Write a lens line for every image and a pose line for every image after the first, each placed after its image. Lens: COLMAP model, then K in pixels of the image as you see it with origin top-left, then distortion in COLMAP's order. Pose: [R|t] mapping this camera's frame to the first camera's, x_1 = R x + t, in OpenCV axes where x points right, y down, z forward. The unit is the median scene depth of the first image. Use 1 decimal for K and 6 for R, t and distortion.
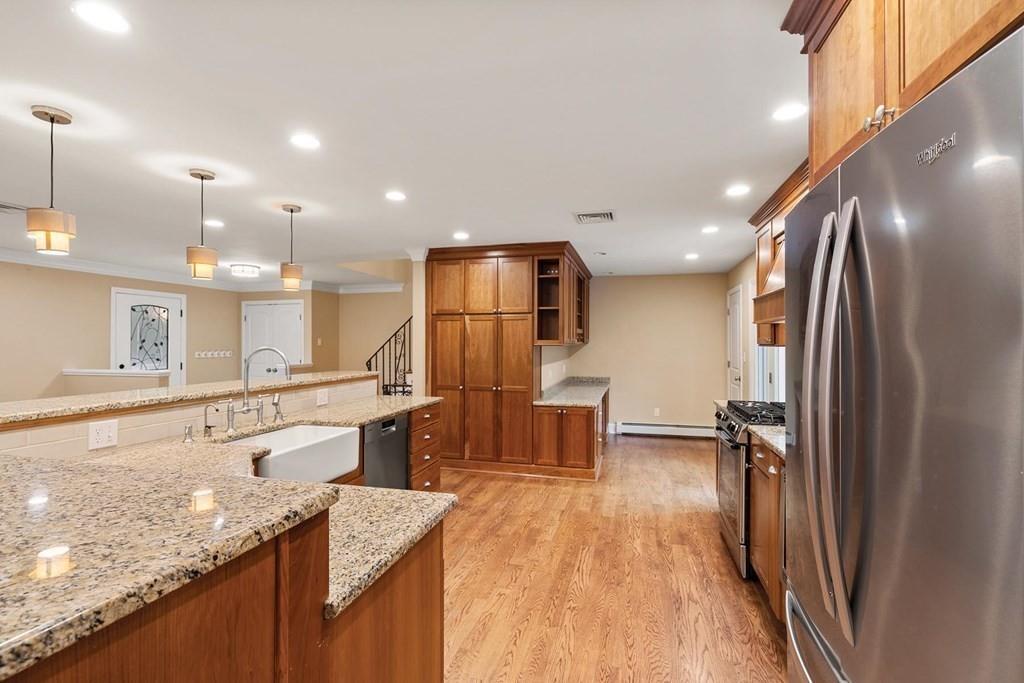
lens RADIAL K [[465.3, 0, 512.7], [0, 465.3, 338.9], [0, 0, 1]] dist [-0.008388, 0.000055]
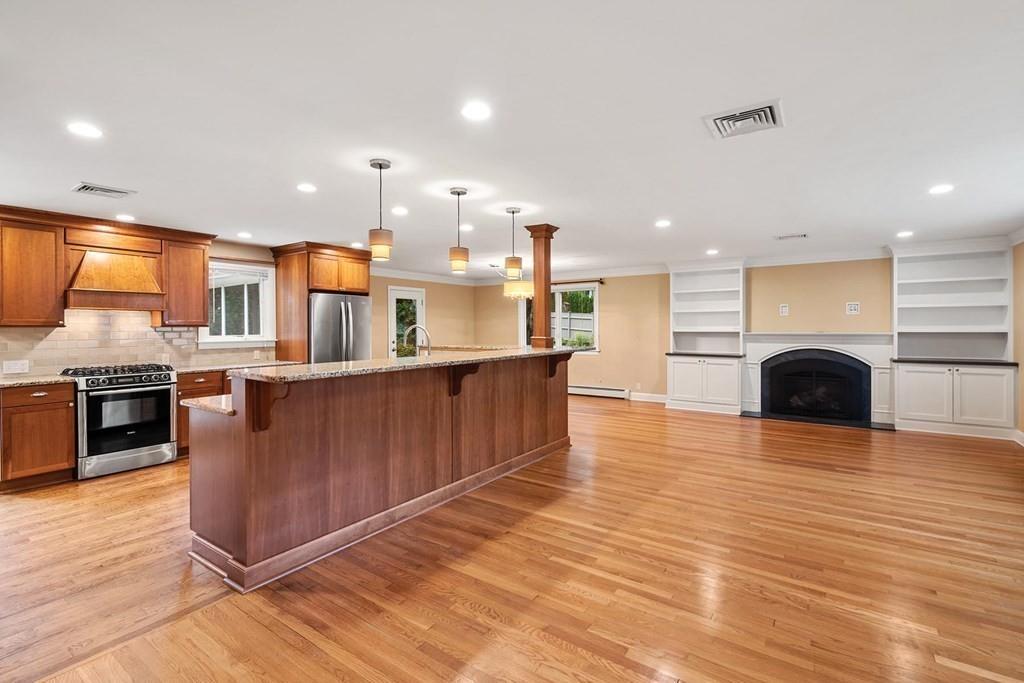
lens RADIAL K [[467.3, 0, 509.9], [0, 467.3, 328.3], [0, 0, 1]] dist [-0.002320, -0.000096]
pose [[-0.937947, 0.001403, 0.346775, -0.688051], [0.001467, 0.999999, -0.000078, 0.013690], [-0.346775, 0.000436, -0.937948, 1.190983]]
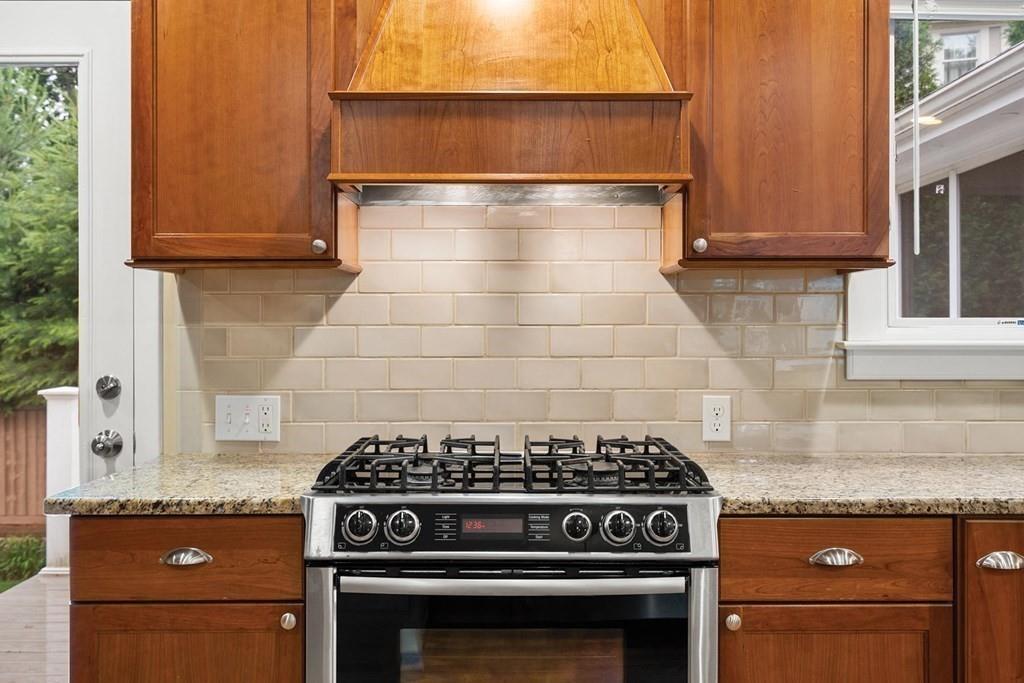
lens RADIAL K [[1017.0, 0, 513.2], [0, 1017.0, 317.0], [0, 0, 1]] dist [0.004208, 0.002620]
pose [[-0.254170, 0.009535, 0.967112, -0.073170], [-0.005269, 0.999923, -0.011243, 0.037330], [-0.967145, -0.007953, -0.254101, 0.709405]]
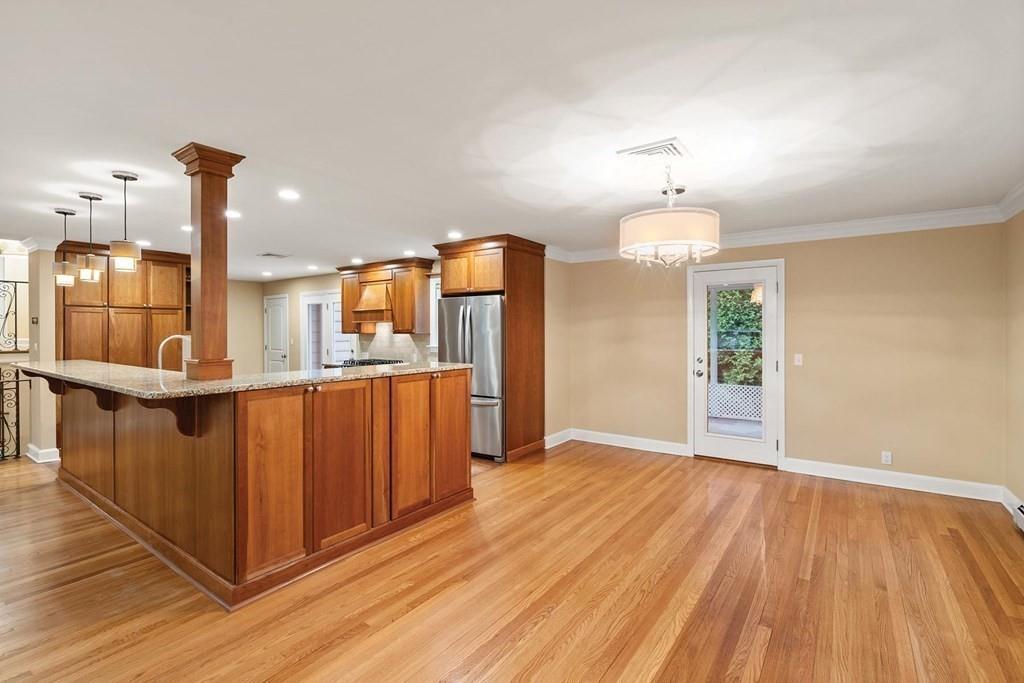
lens RADIAL K [[467.3, 0, 509.9], [0, 467.3, 328.3], [0, 0, 1]] dist [-0.002320, -0.000096]
pose [[0.361708, 0.005649, 0.932274, -0.784305], [-0.001641, 0.999984, -0.005422, 0.000783], [-0.932290, 0.000431, 0.361711, -0.265087]]
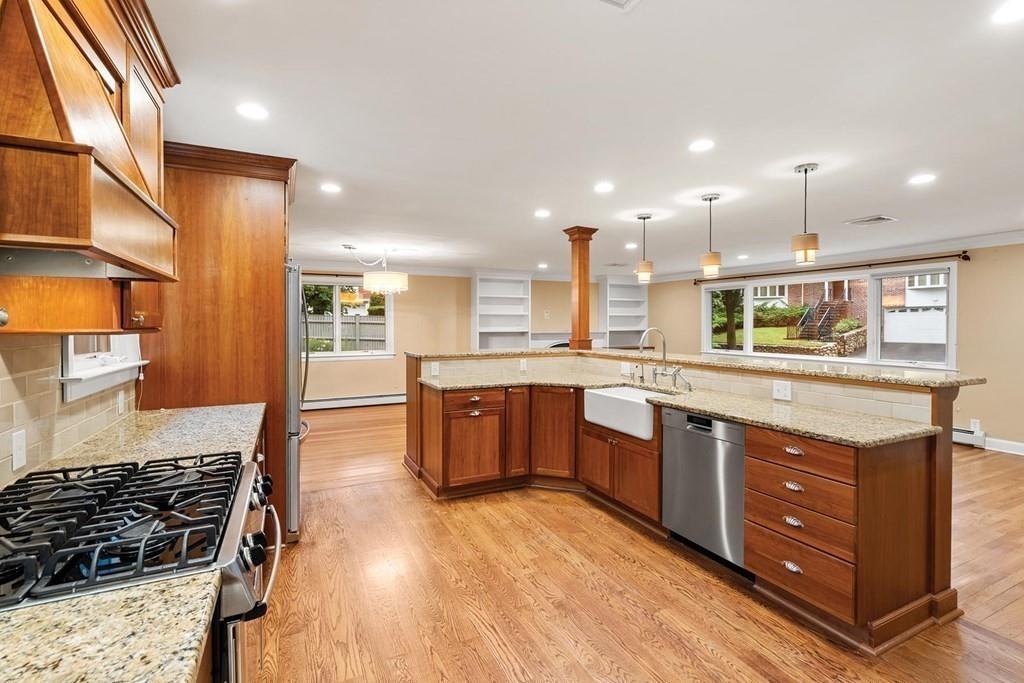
lens RADIAL K [[467.3, 0, 509.9], [0, 467.3, 328.3], [0, 0, 1]] dist [-0.002320, -0.000096]
pose [[-0.760092, 0.005021, -0.649796, 0.345075], [0.003128, 0.999987, 0.004068, 0.005709], [0.649808, 0.001059, -0.760098, 0.901350]]
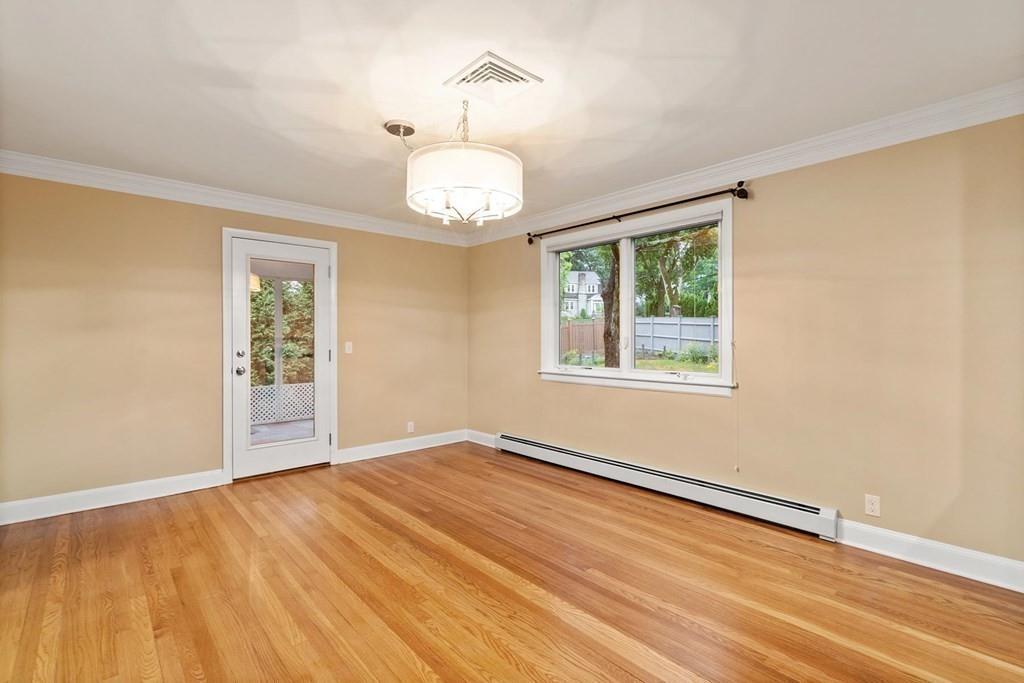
lens RADIAL K [[465.3, 0, 512.7], [0, 465.3, 338.9], [0, 0, 1]] dist [-0.008388, 0.000055]
pose [[-0.835380, -0.001842, 0.549670, -0.488627], [-0.002963, 0.999995, -0.001152, 0.039014], [-0.549665, -0.002591, -0.835381, 0.115109]]
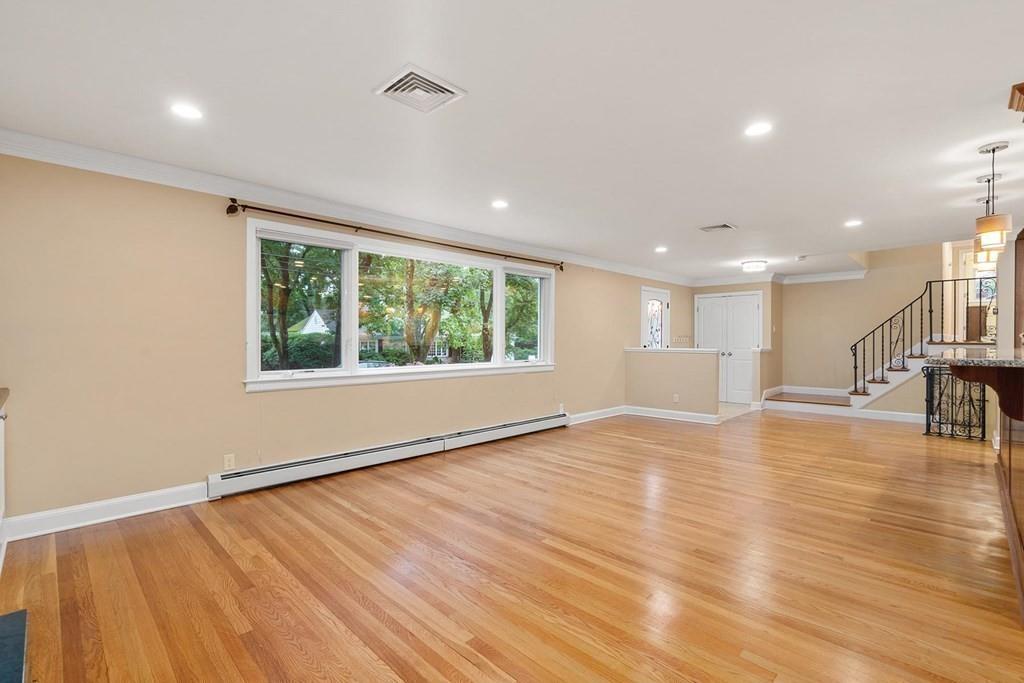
lens RADIAL K [[465.3, 0, 512.7], [0, 465.3, 338.9], [0, 0, 1]] dist [-0.008388, 0.000055]
pose [[0.864915, 0.002428, -0.501912, -0.626884], [0.000335, 0.999985, 0.005415, 0.036819], [0.501918, -0.004851, 0.864902, -0.382578]]
